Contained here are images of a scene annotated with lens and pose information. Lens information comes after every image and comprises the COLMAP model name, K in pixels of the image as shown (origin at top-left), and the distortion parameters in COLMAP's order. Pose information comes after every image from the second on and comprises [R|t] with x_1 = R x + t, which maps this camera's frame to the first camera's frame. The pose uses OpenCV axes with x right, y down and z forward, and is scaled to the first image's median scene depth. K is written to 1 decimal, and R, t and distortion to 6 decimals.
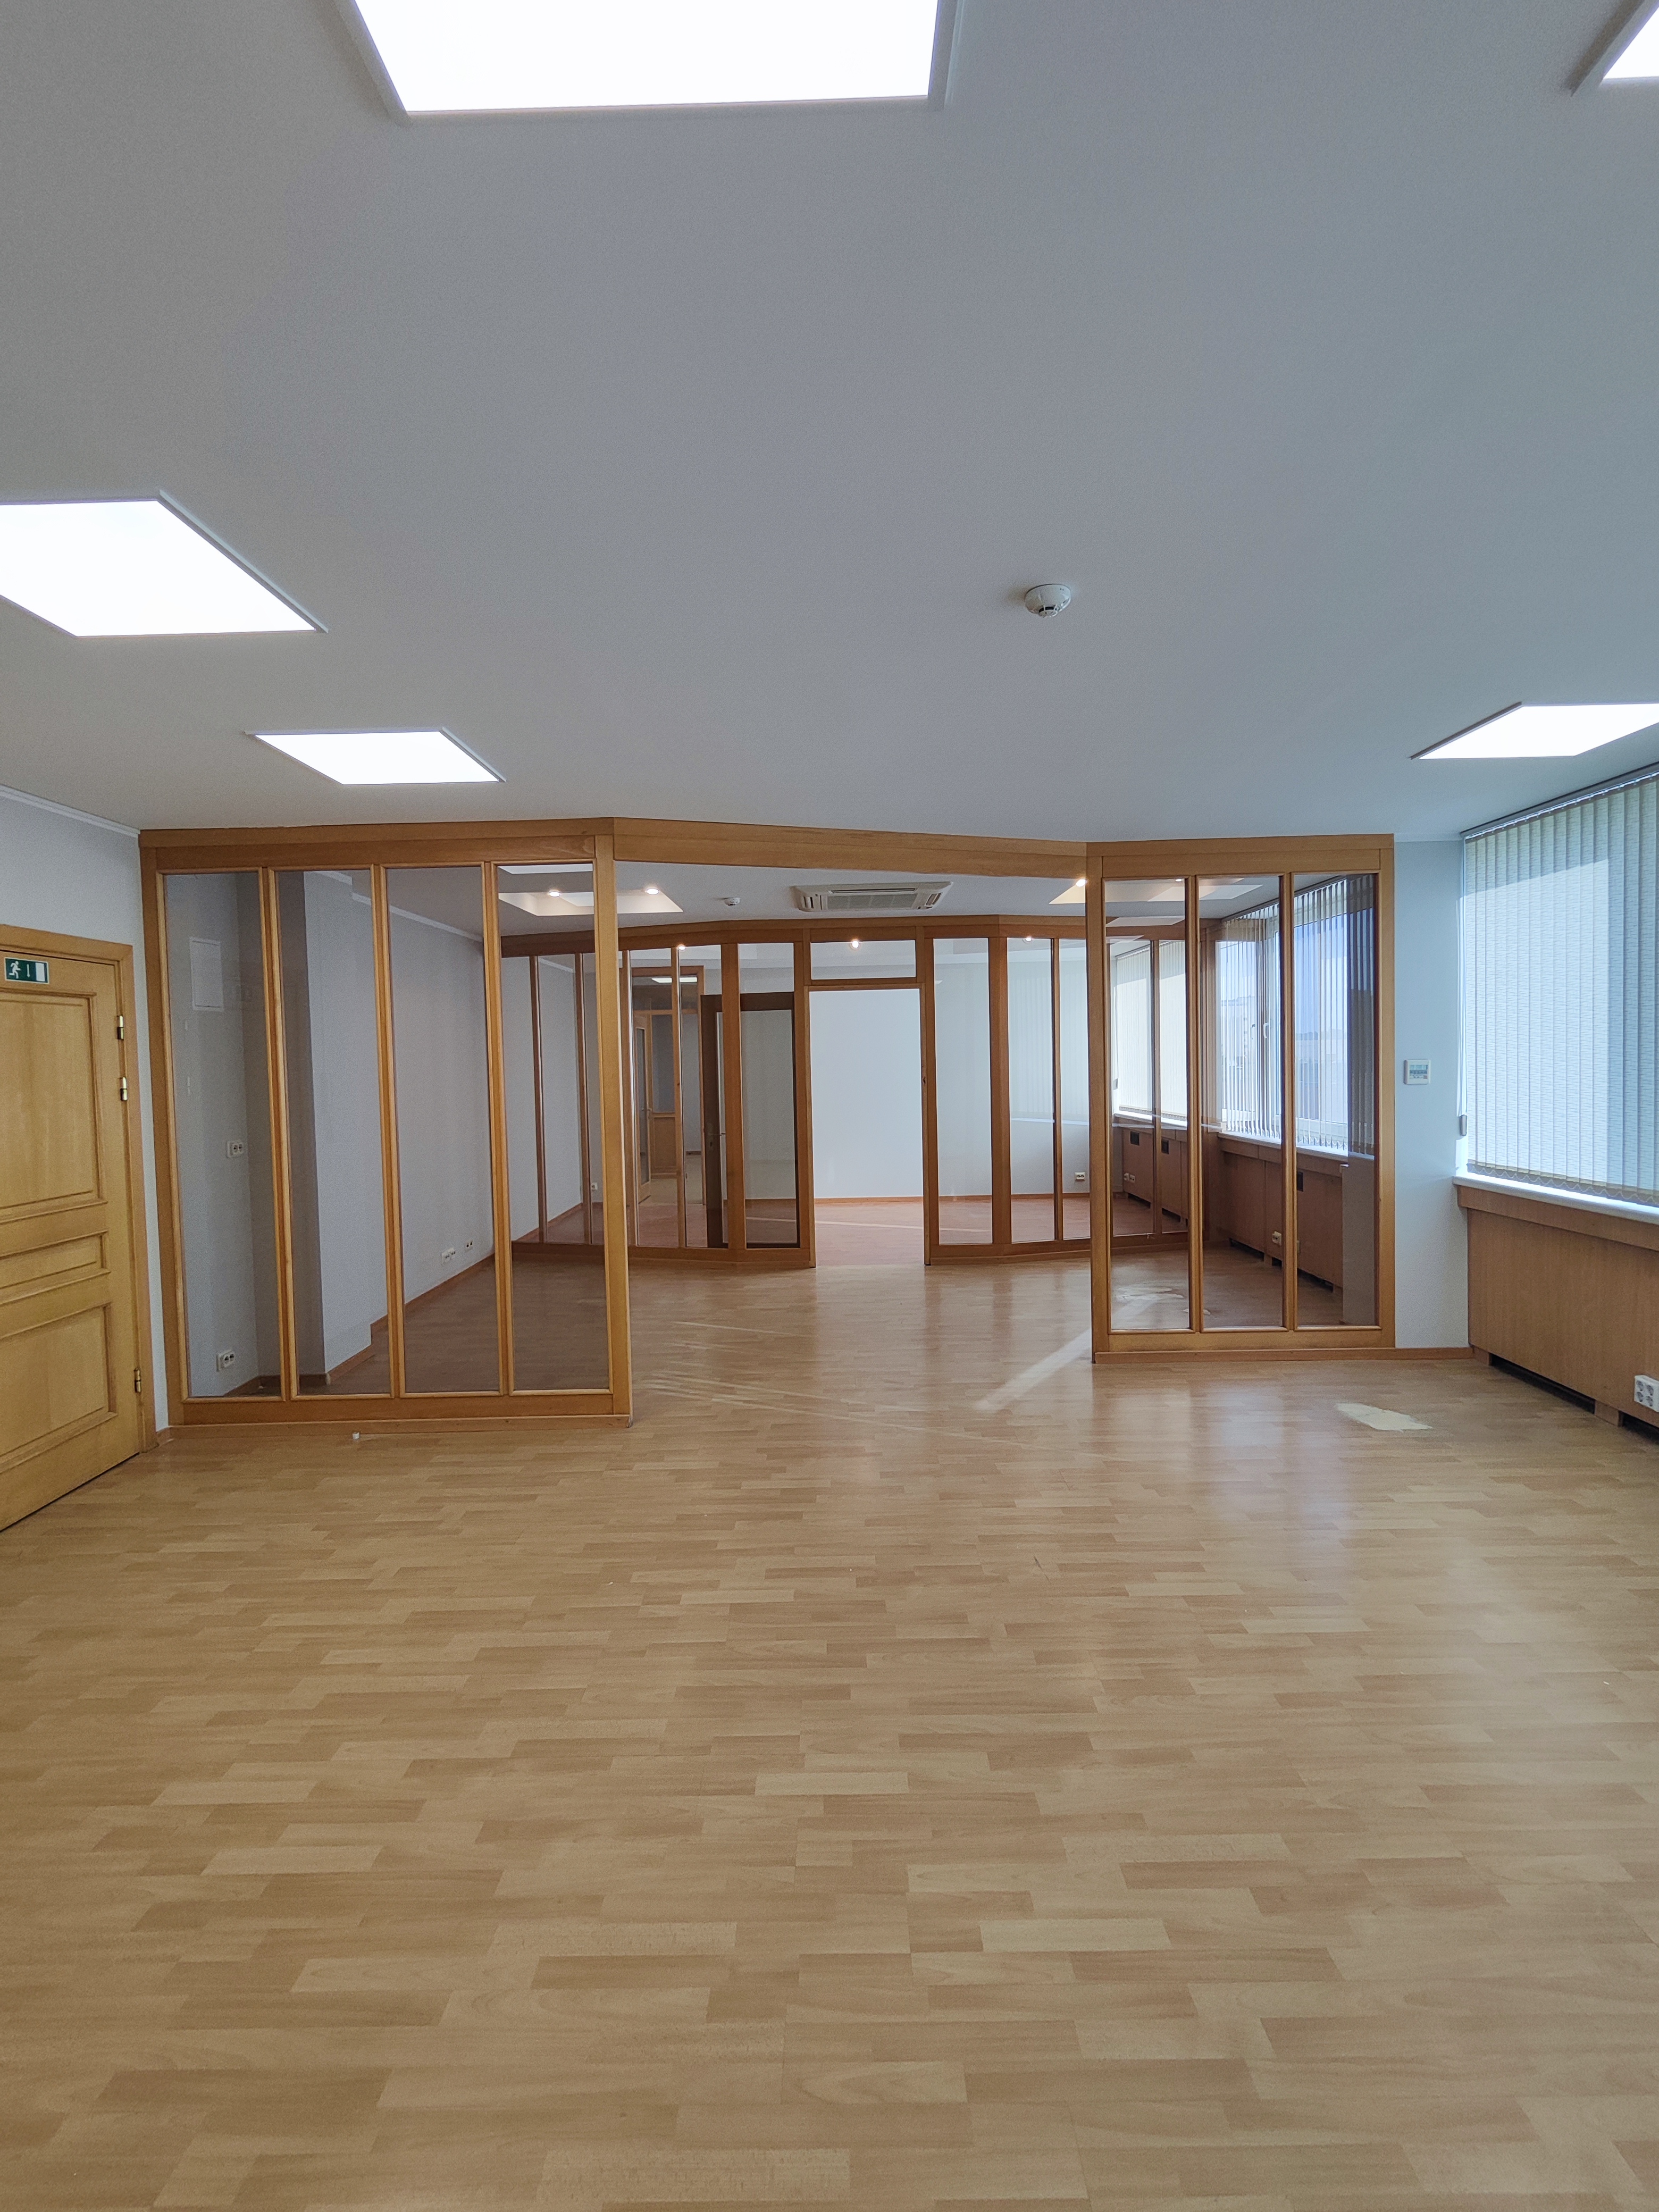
lens RADIAL K [[1025.7, 0, 823.6], [0, 1025.7, 1101.5], [0, 0, 1]] dist [0.011695, -0.005693]
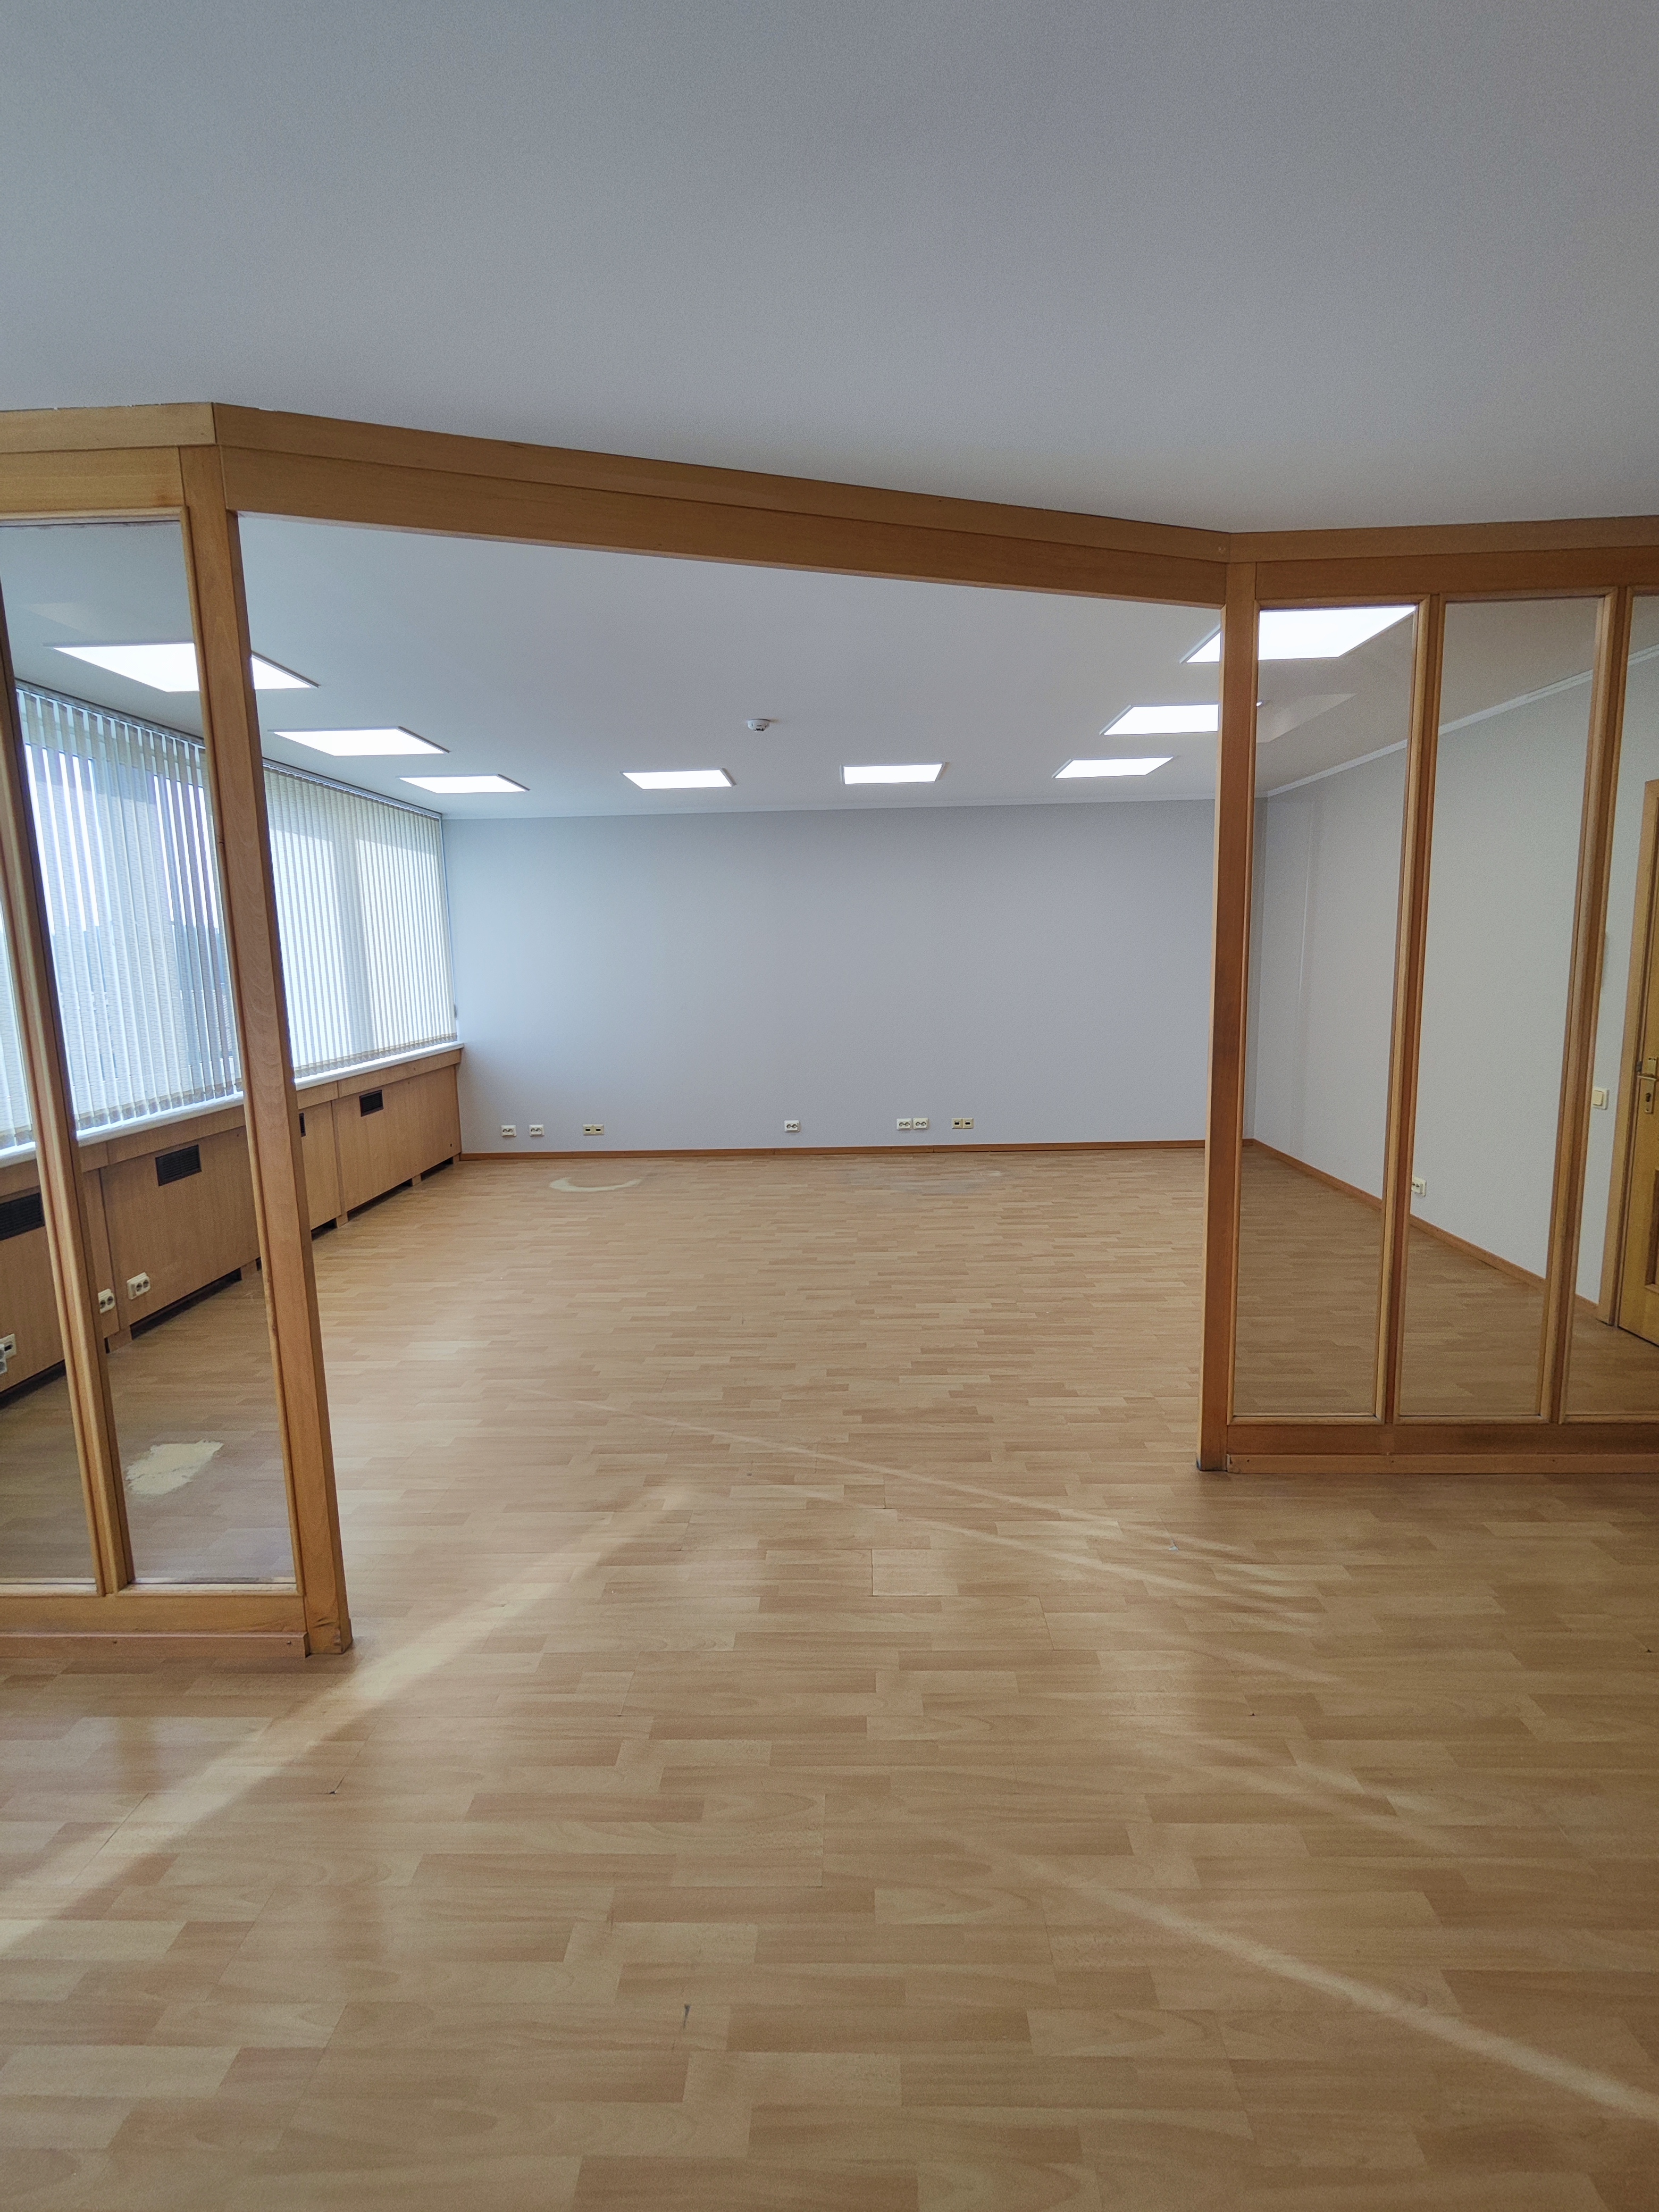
lens RADIAL K [[1027.5, 0, 830.8], [0, 1027.5, 1094.0], [0, 0, 1]] dist [0.013322, -0.000990]
pose [[-0.998783, 0.044977, 0.020259, 0.048593], [0.047888, 0.982598, 0.179467, -0.094764], [-0.011835, 0.180219, -0.983555, 2.339787]]
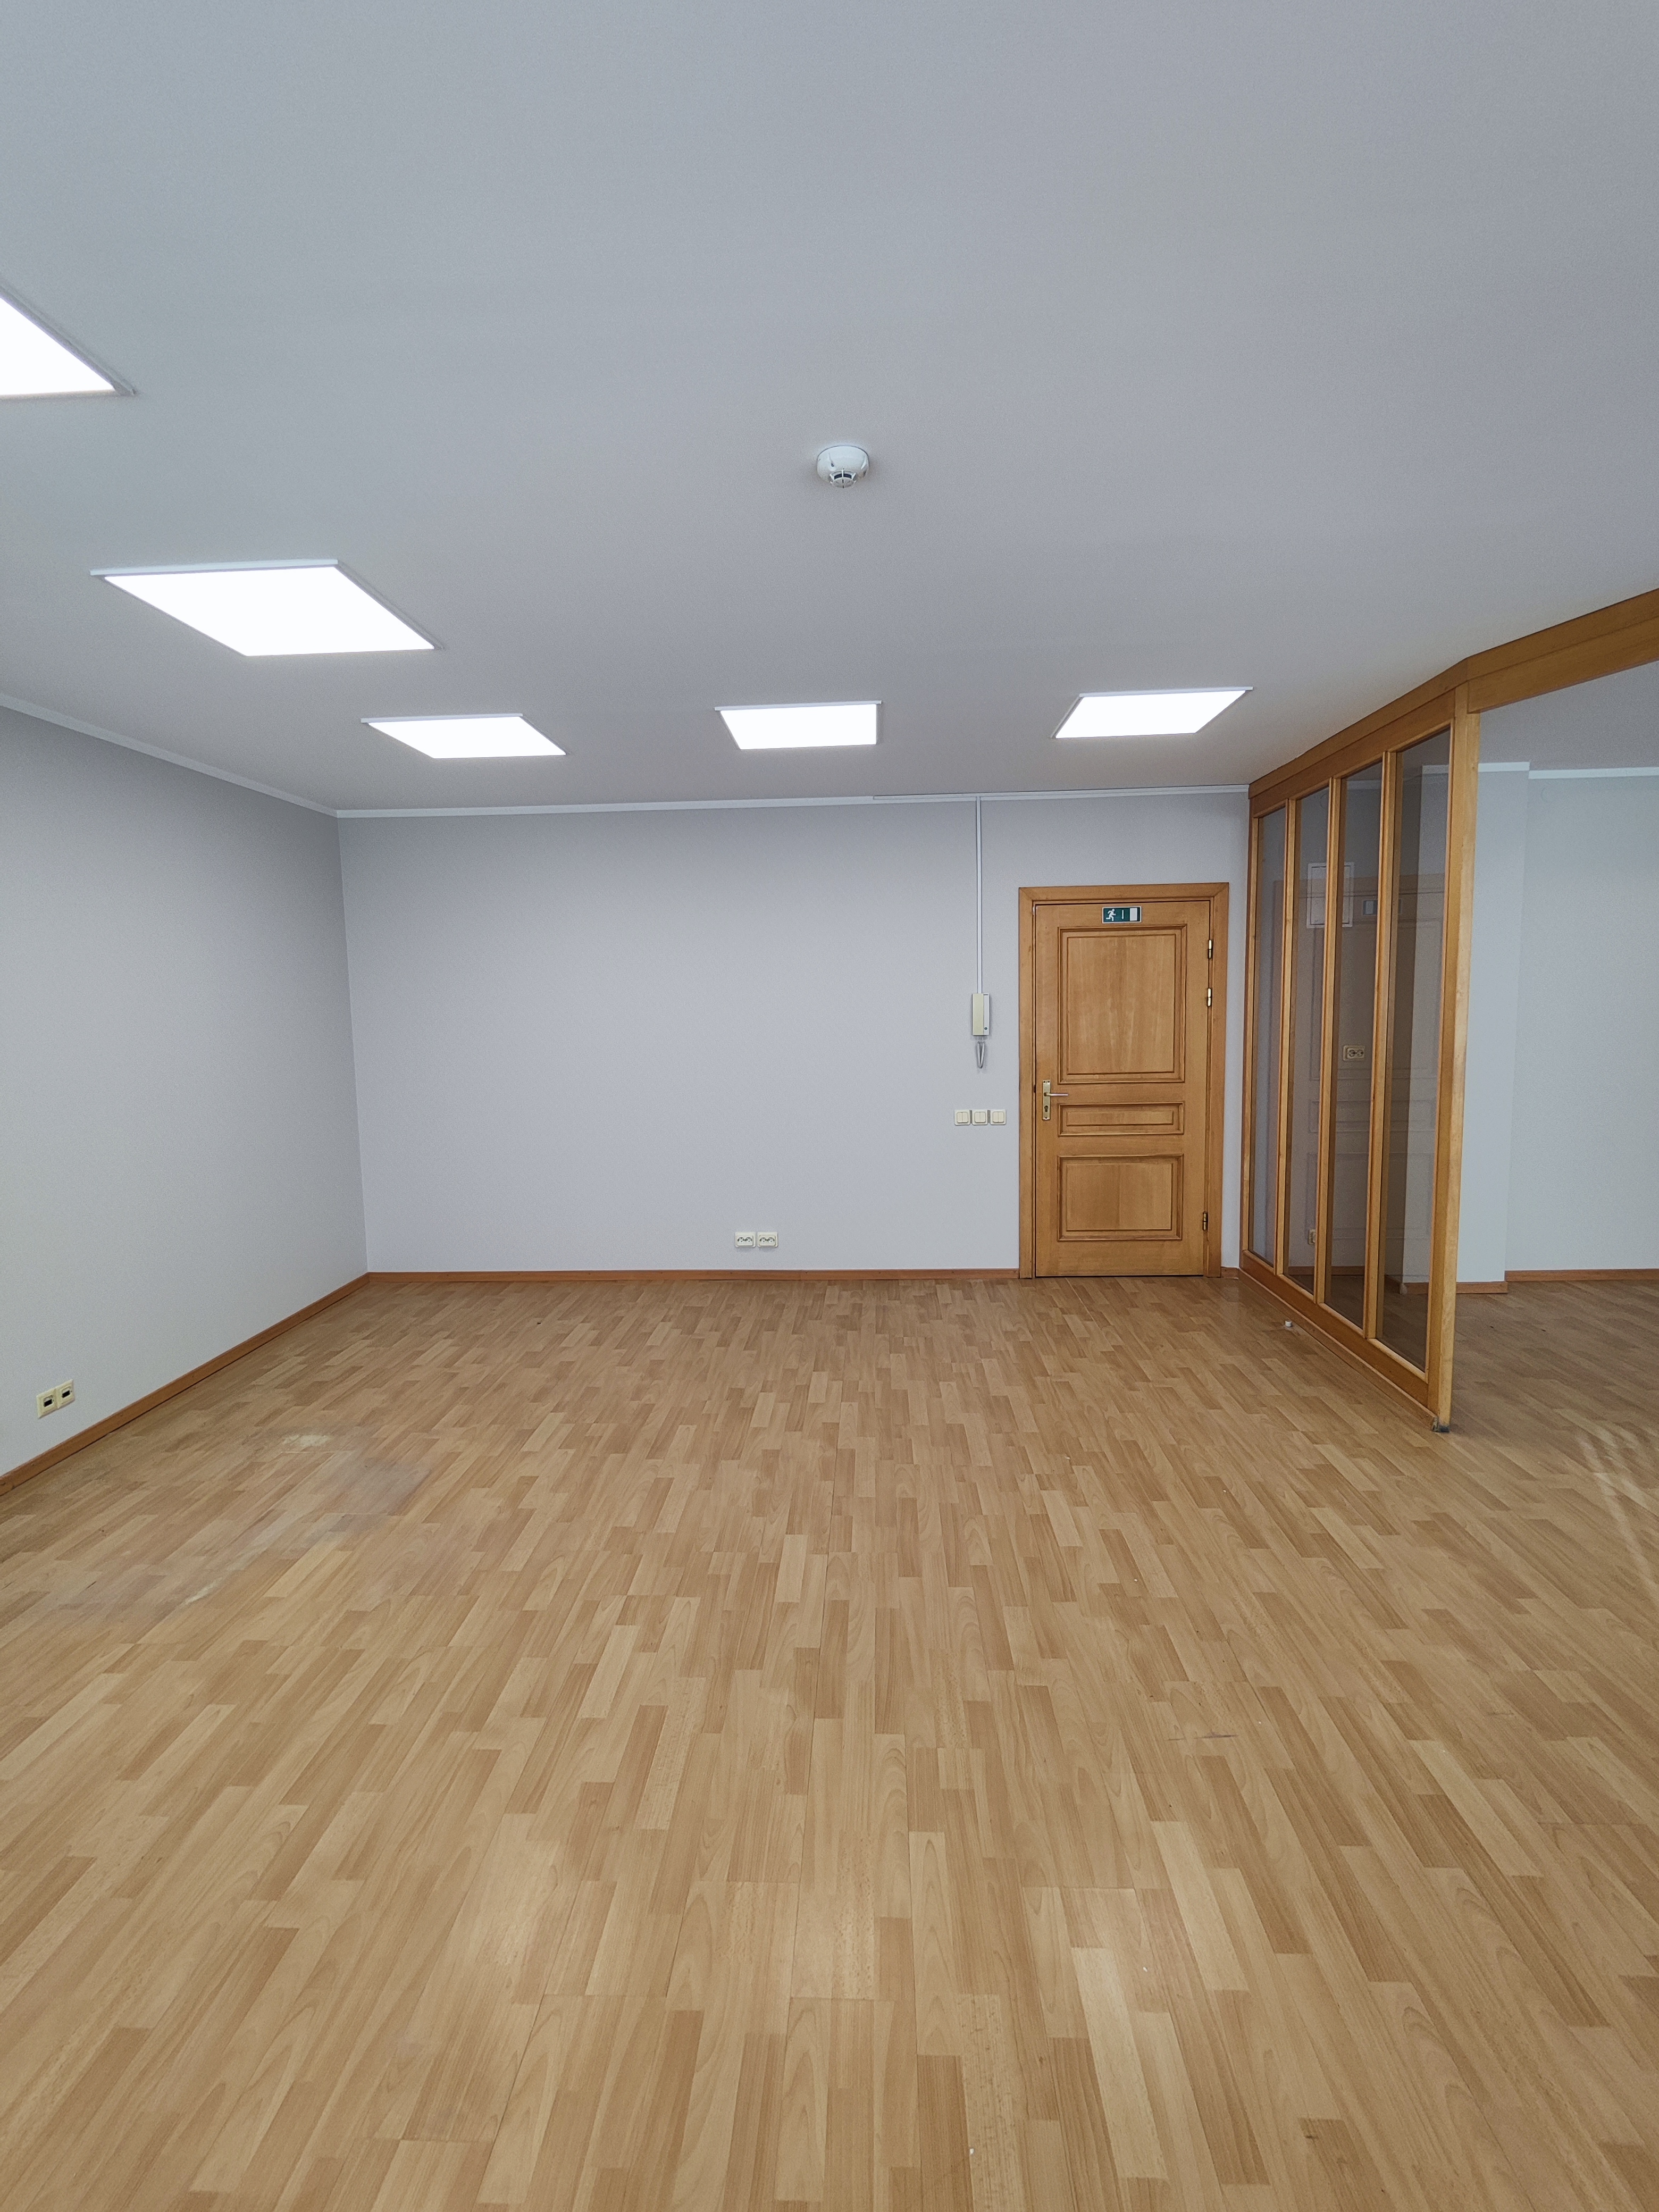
lens RADIAL K [[1027.5, 0, 830.8], [0, 1027.5, 1094.0], [0, 0, 1]] dist [0.013322, -0.000990]
pose [[-0.031472, 0.121149, -0.992135, 0.858078], [-0.020741, 0.992334, 0.121831, -0.052685], [0.999289, 0.024412, -0.028718, 0.766087]]
